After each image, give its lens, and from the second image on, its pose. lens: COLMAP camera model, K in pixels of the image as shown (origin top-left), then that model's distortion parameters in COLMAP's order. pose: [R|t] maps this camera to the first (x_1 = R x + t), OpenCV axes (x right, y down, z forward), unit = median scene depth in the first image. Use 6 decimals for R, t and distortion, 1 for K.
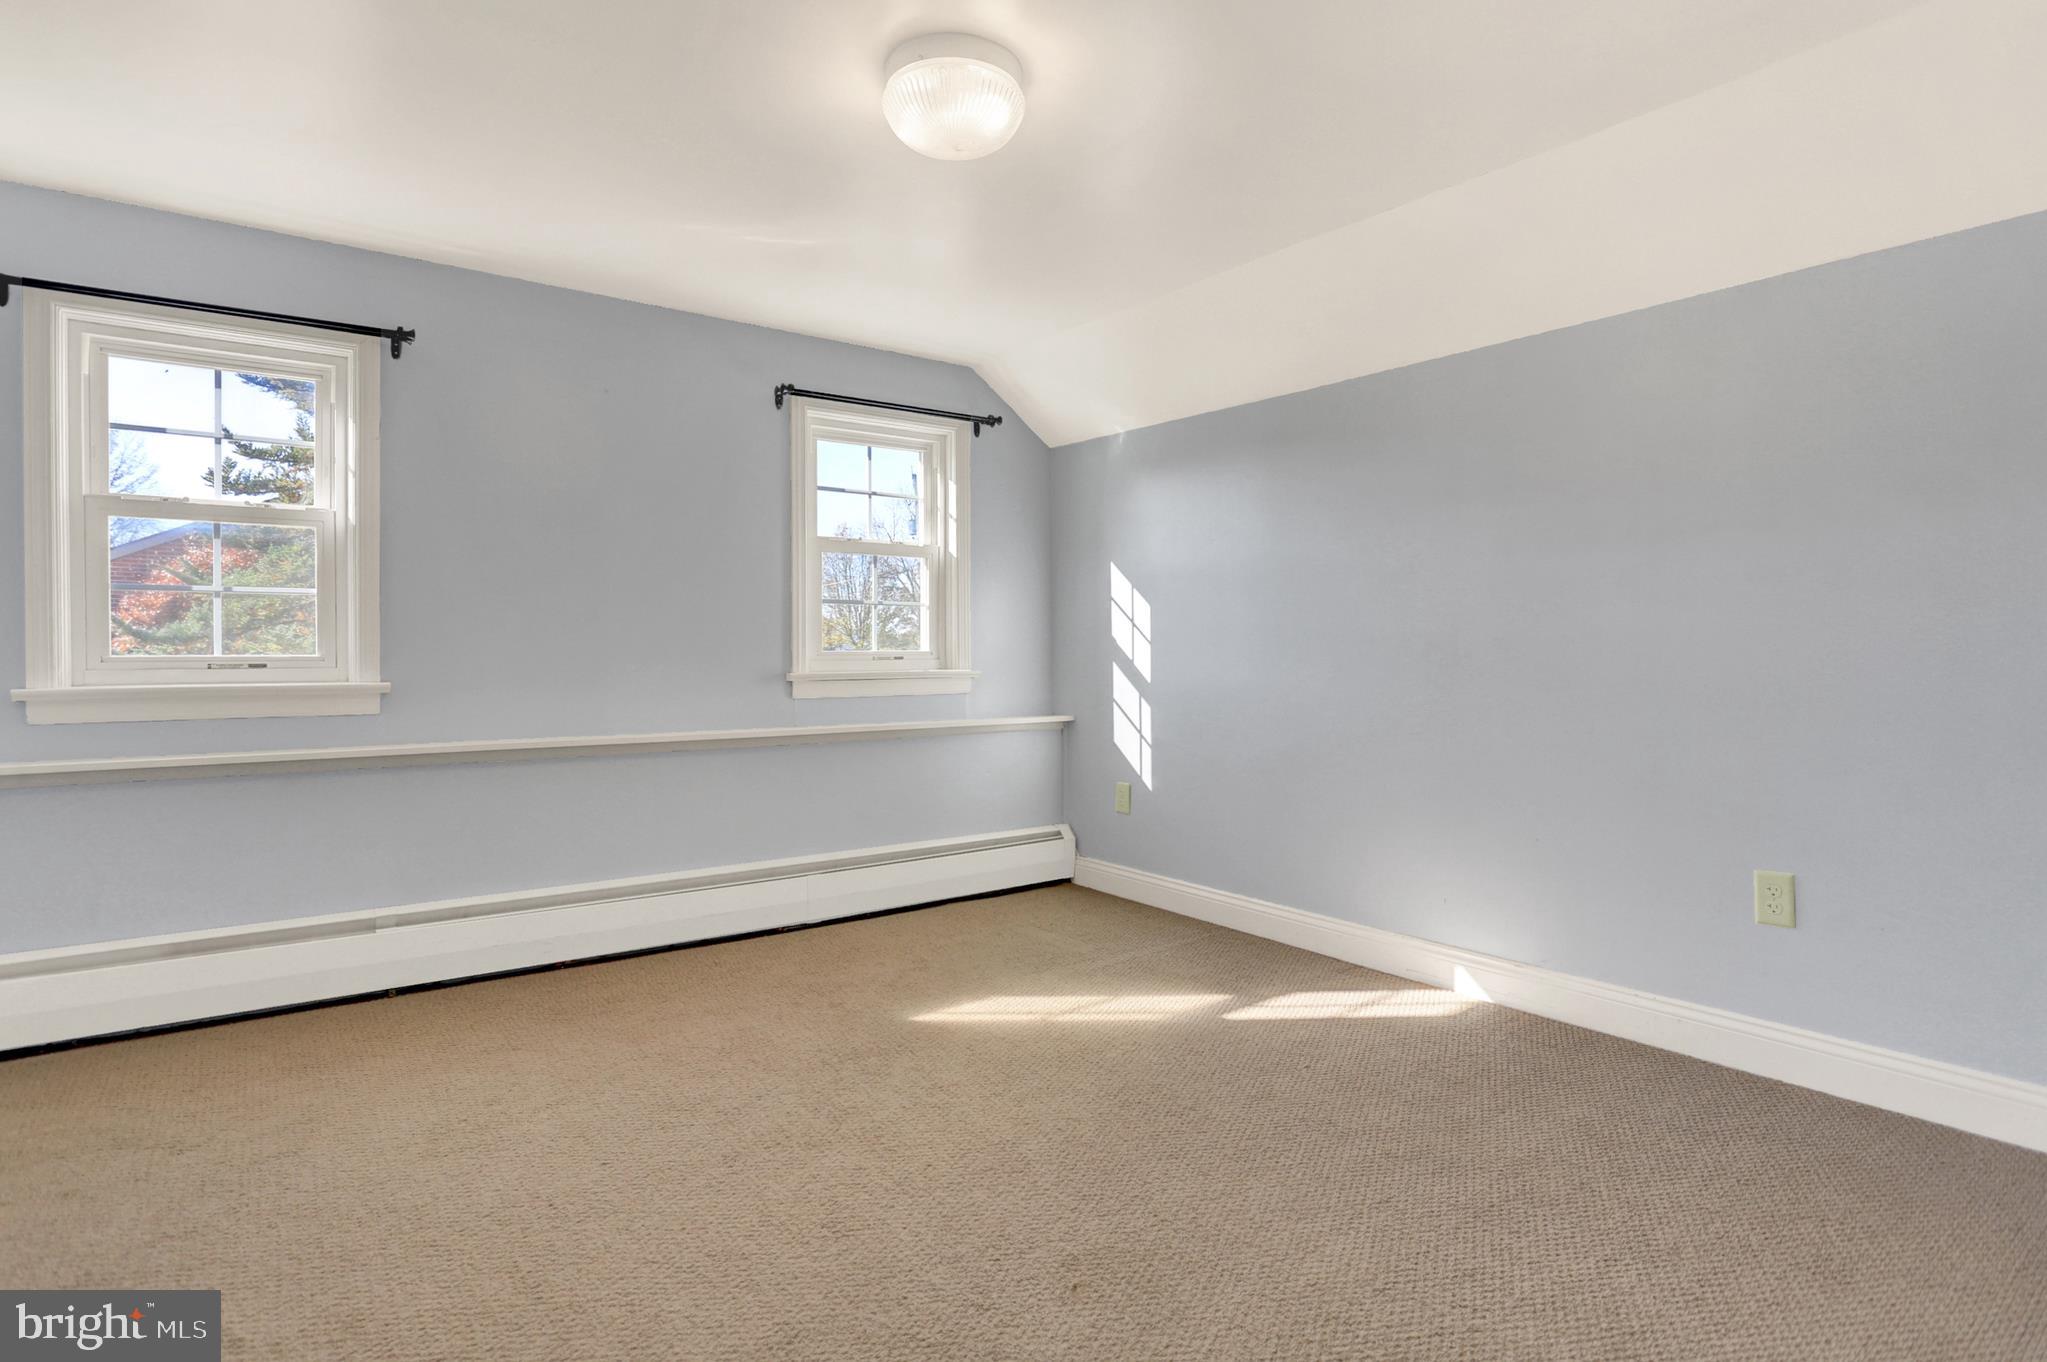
lens RADIAL K [[1021.6, 0, 1018.2], [0, 1021.6, 675.6], [0, 0, 1]] dist [-0.083119, 0.032981]
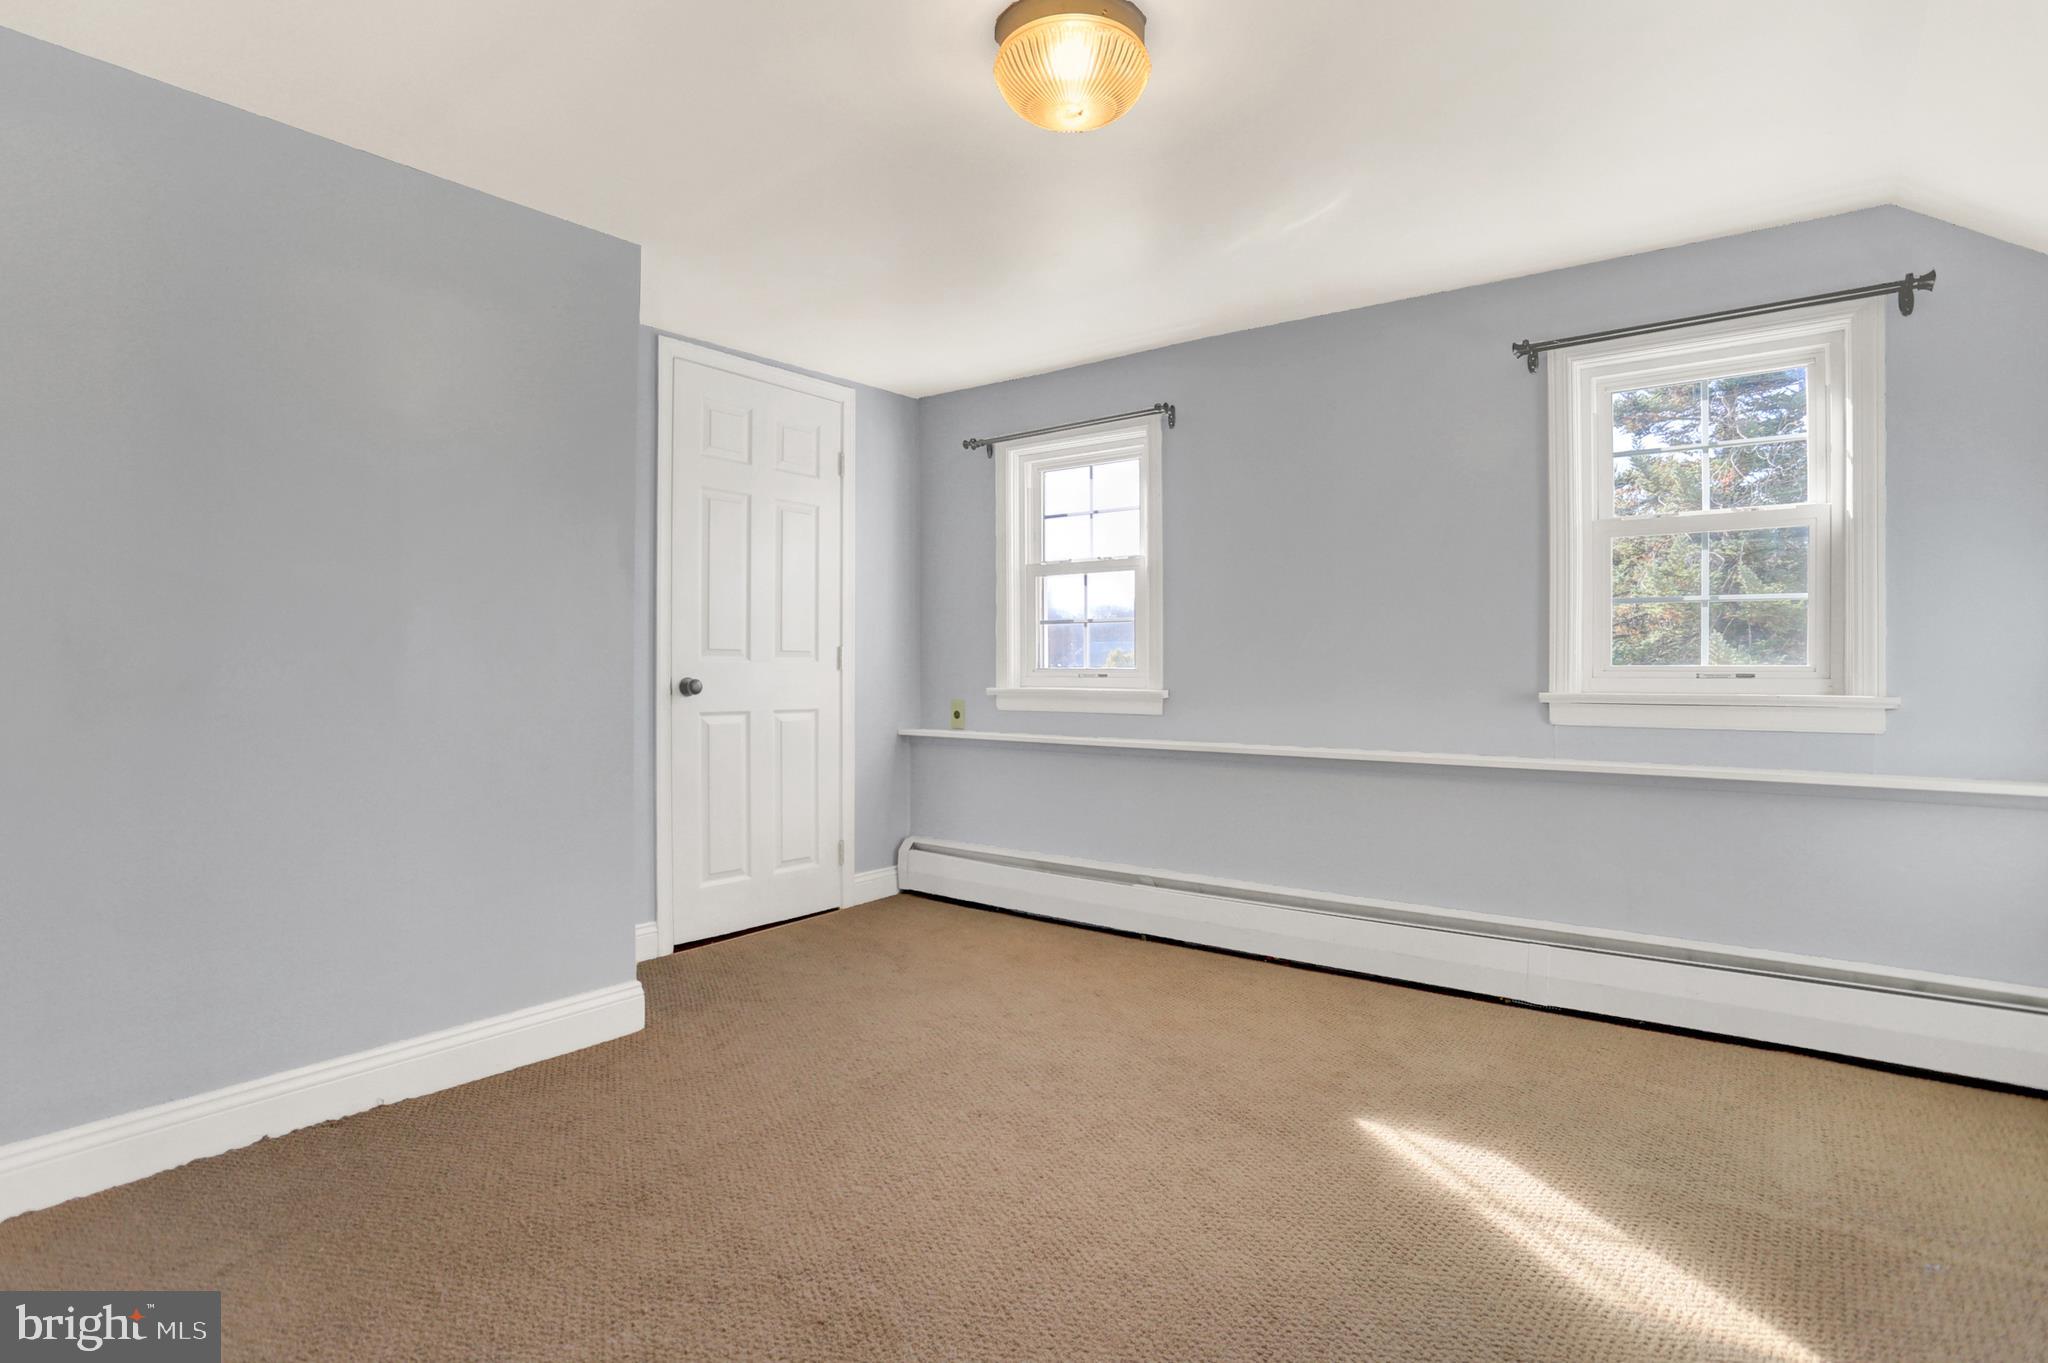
lens RADIAL K [[1040.9, 0, 1026.4], [0, 1040.9, 646.8], [0, 0, 1]] dist [0.054601, -0.000076]
pose [[0.313174, -0.014691, -0.949582, 0.561960], [-0.021351, 0.999519, -0.022505, -0.014407], [0.949456, 0.027322, 0.312710, 0.423014]]
